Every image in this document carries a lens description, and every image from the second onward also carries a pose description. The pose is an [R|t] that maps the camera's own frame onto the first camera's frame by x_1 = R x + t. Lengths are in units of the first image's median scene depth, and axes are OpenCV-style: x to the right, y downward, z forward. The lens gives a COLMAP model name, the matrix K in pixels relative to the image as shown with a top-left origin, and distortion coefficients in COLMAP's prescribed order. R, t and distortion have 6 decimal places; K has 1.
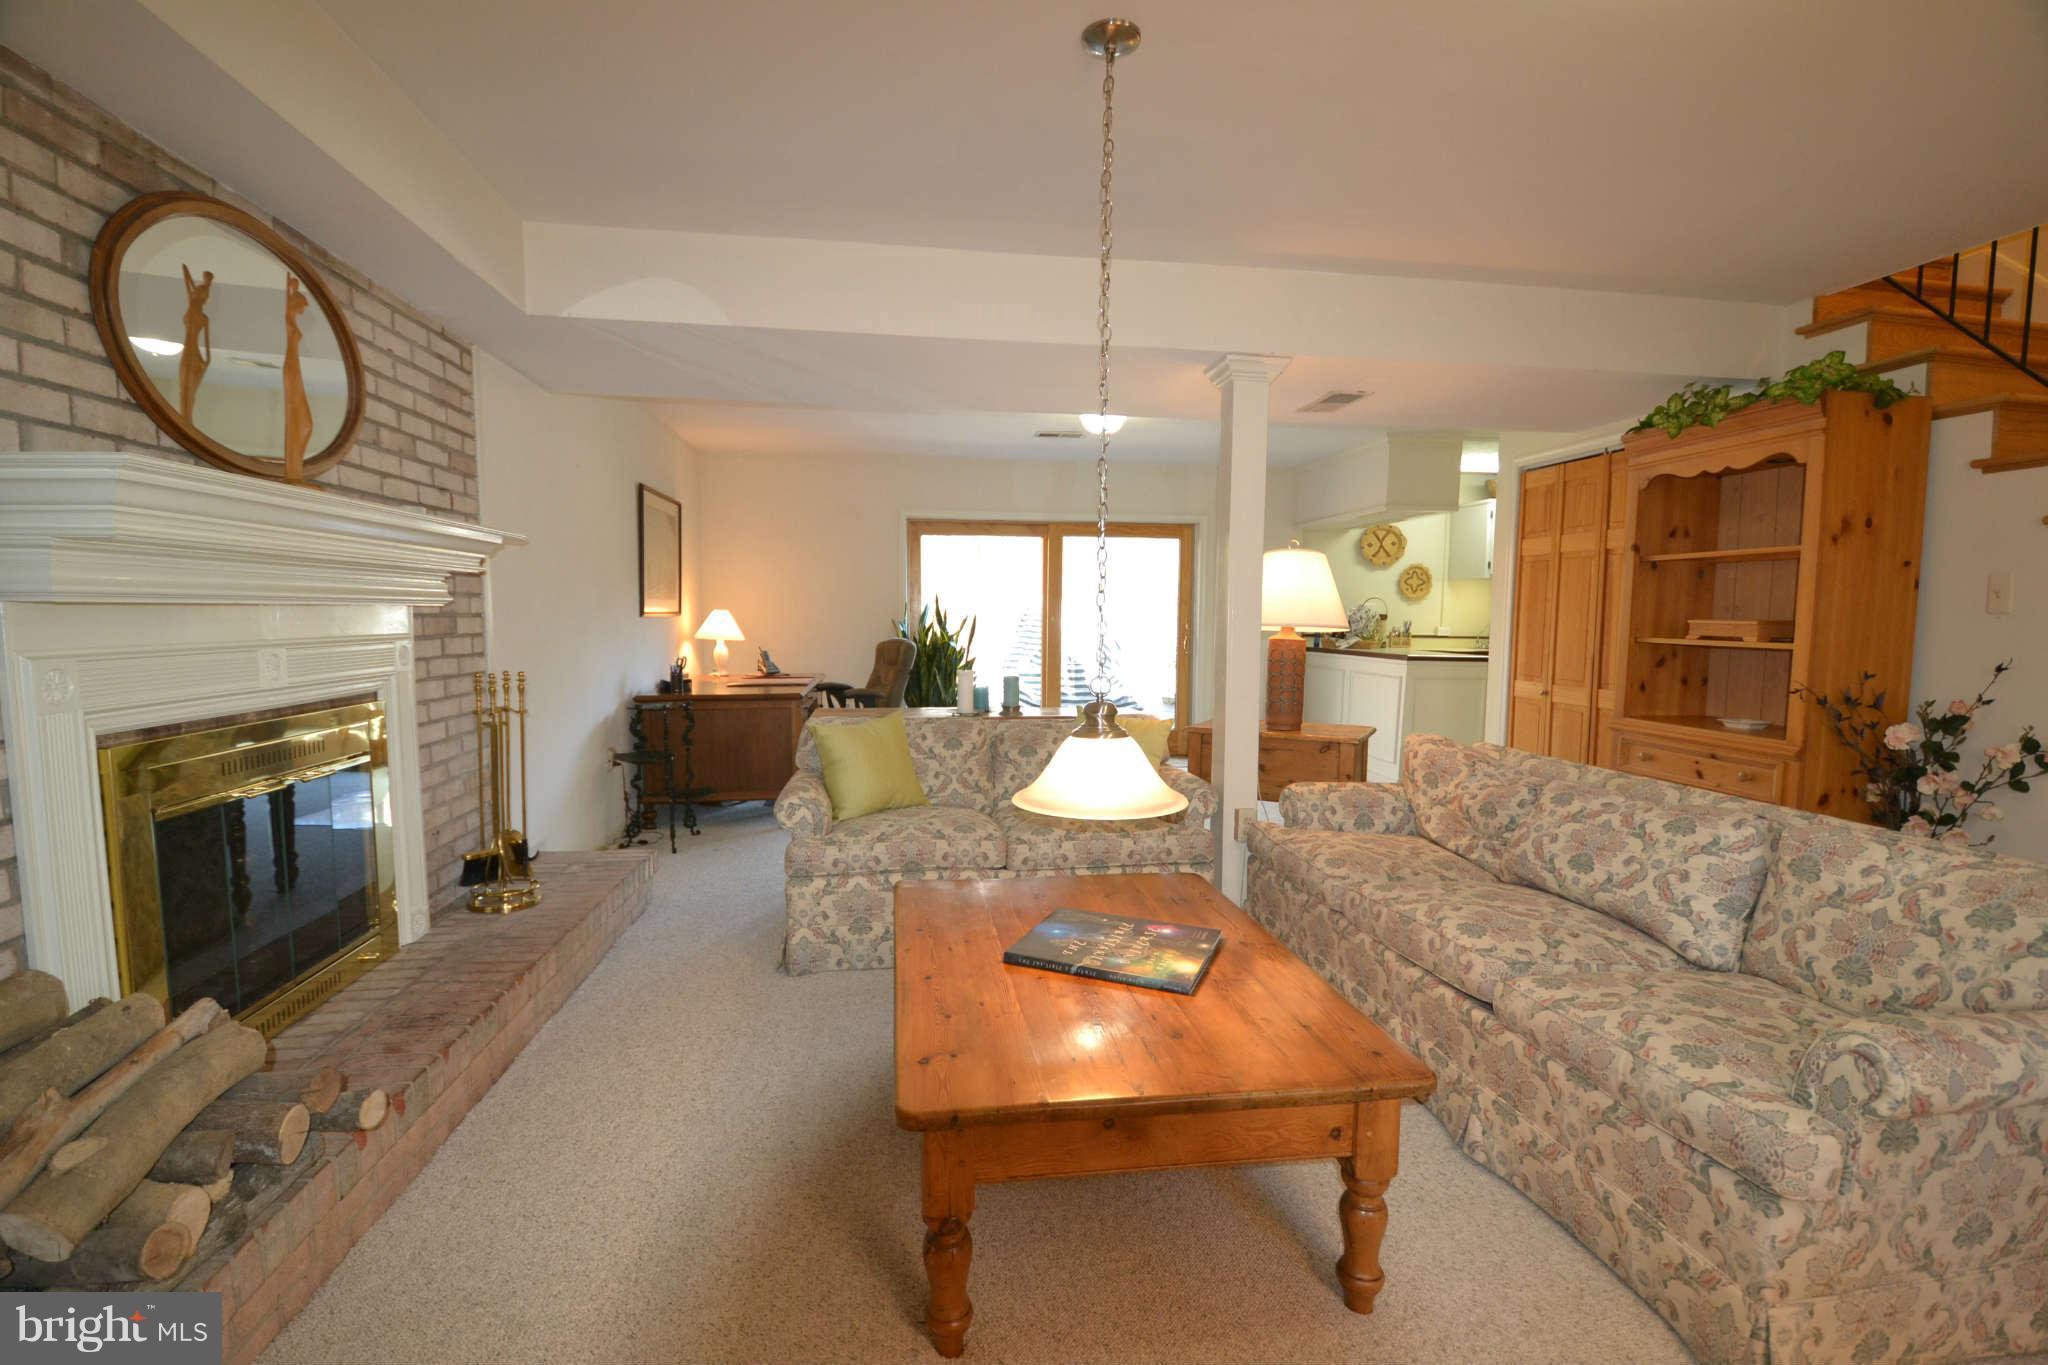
lens RADIAL K [[936.3, 0, 1027.9], [0, 936.3, 680.1], [0, 0, 1]] dist [-0.003742, -0.001069]
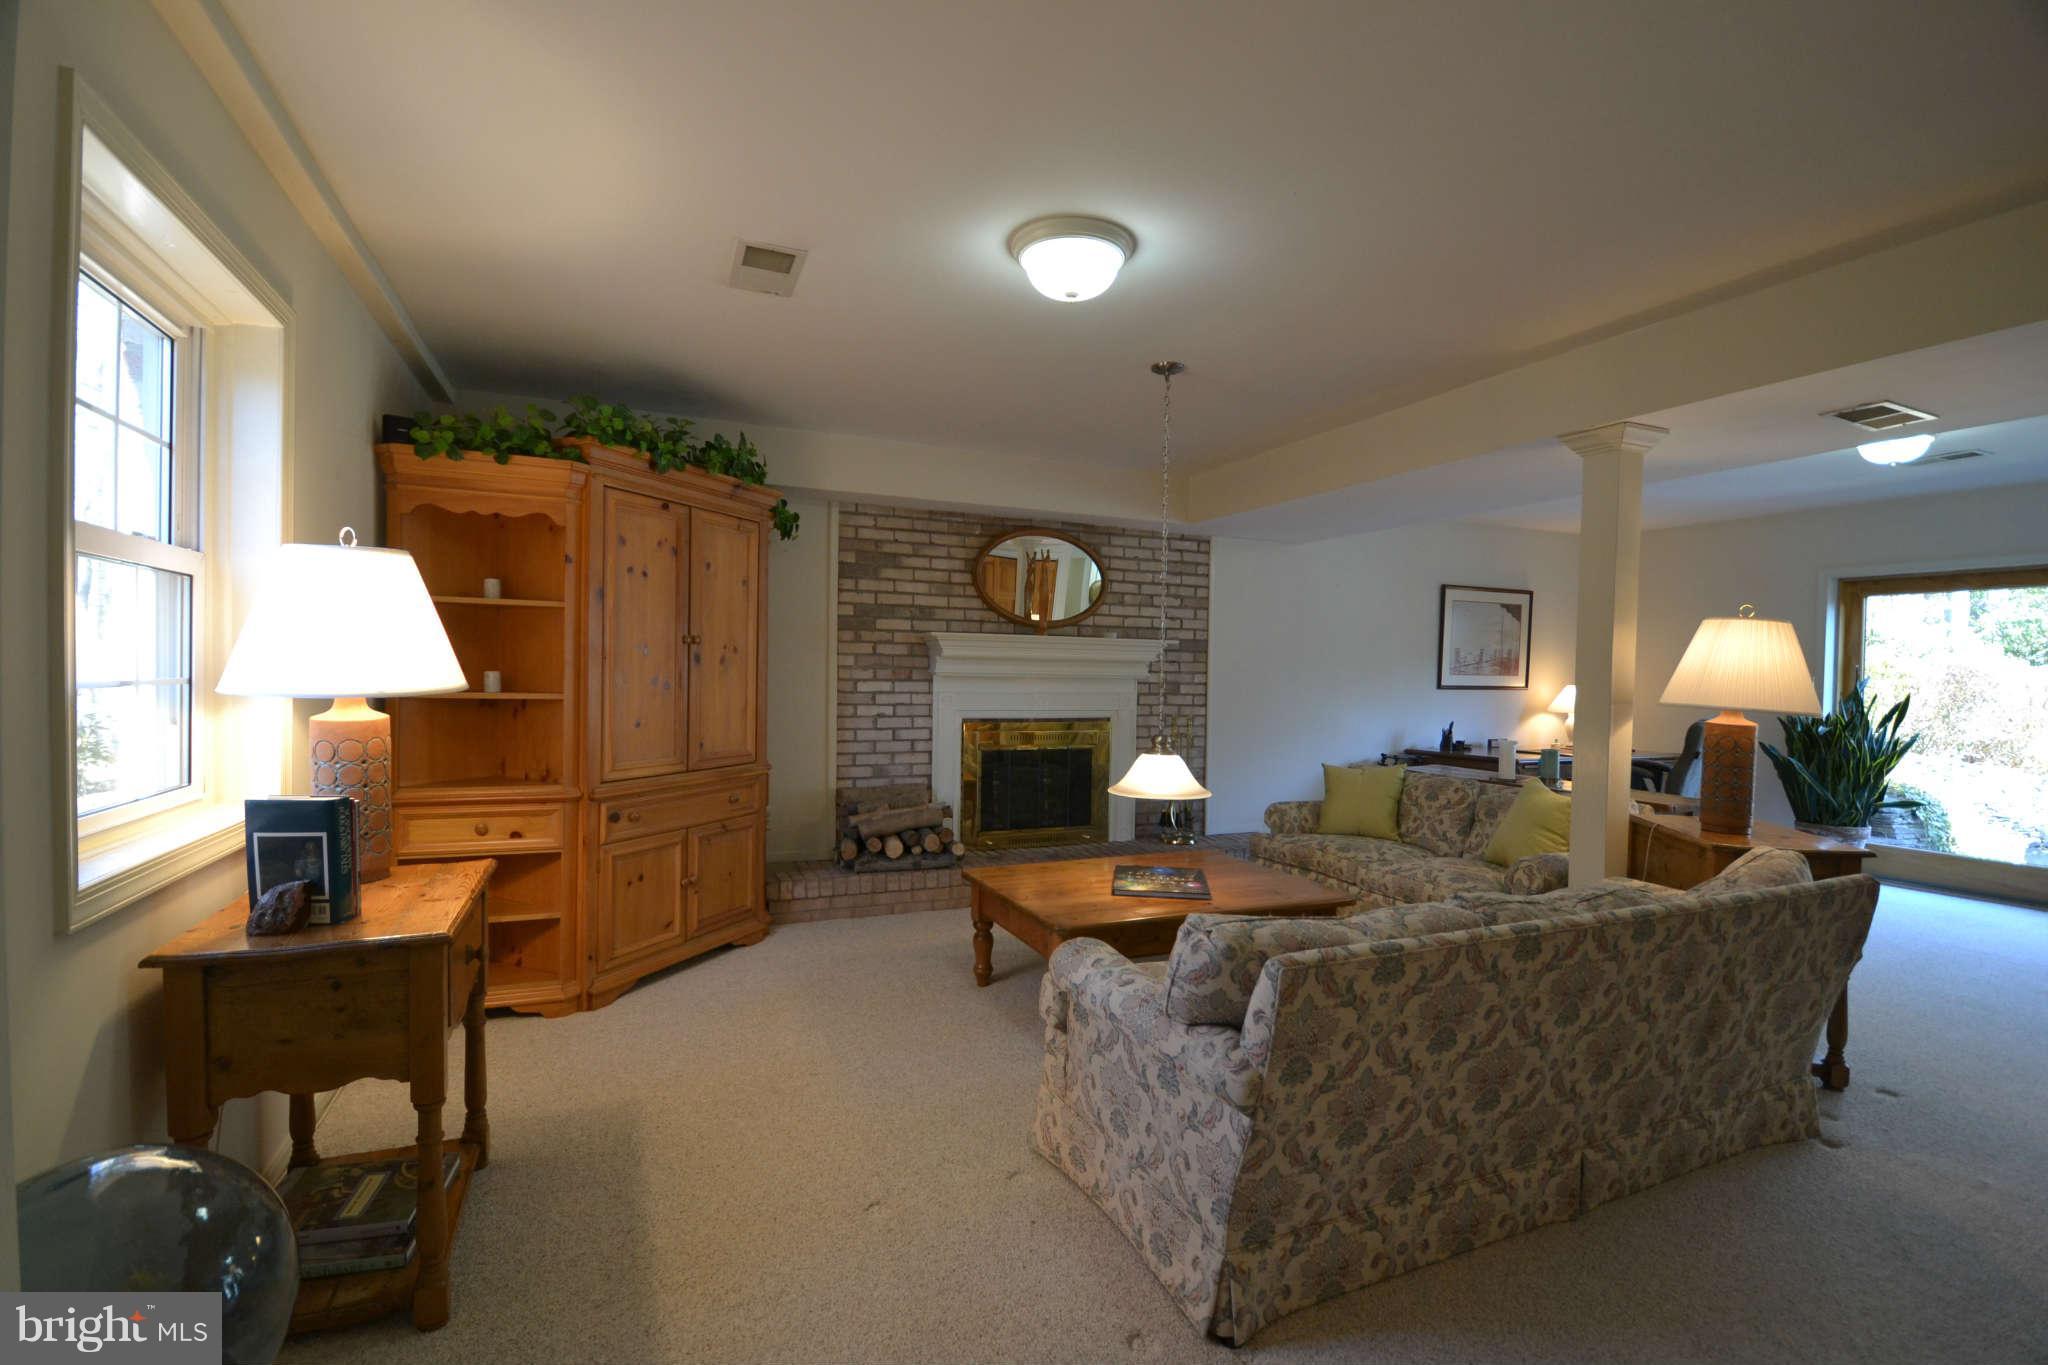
lens RADIAL K [[936.3, 0, 1023.4], [0, 936.3, 684.1], [0, 0, 1]] dist [-0.003742, -0.001069]
pose [[0.260241, 0.012117, -0.965468, 0.964524], [-0.085801, 0.996256, -0.010625, -0.018468], [0.961724, 0.085603, 0.260306, 0.180126]]
